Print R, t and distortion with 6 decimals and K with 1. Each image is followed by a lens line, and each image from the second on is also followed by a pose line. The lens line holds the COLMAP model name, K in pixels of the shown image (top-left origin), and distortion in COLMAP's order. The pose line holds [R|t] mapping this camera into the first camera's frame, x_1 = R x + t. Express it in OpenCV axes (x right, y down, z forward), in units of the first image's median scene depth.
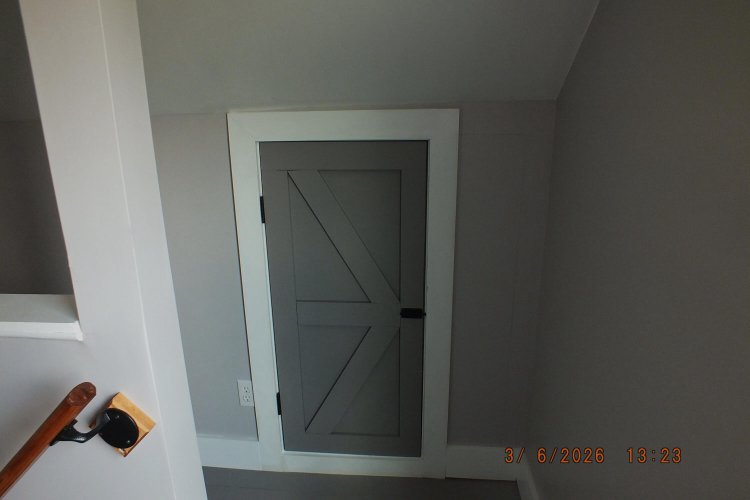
lens RADIAL K [[478.0, 0, 373.4], [0, 478.0, 258.9], [0, 0, 1]] dist [-0.092513, 0.048741]
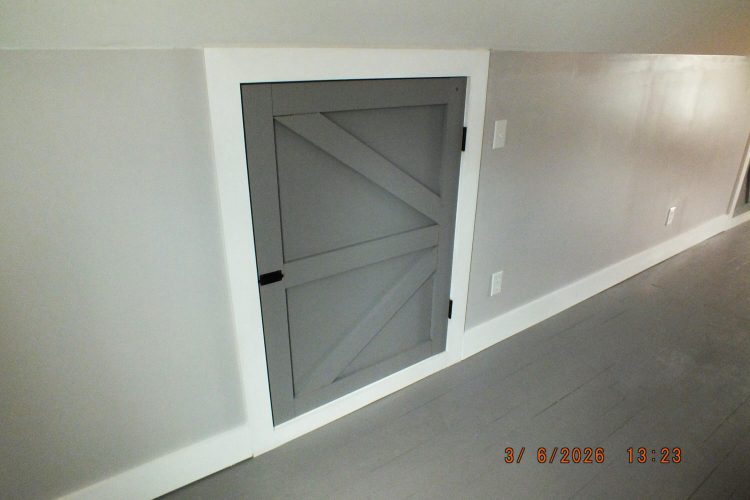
lens RADIAL K [[478.0, 0, 373.4], [0, 478.0, 258.9], [0, 0, 1]] dist [-0.092513, 0.048741]
pose [[0.747303, -0.248295, 0.616350, -0.828721], [0.180964, 0.968551, 0.170766, -0.049647], [-0.639367, -0.016077, 0.768733, 0.222972]]
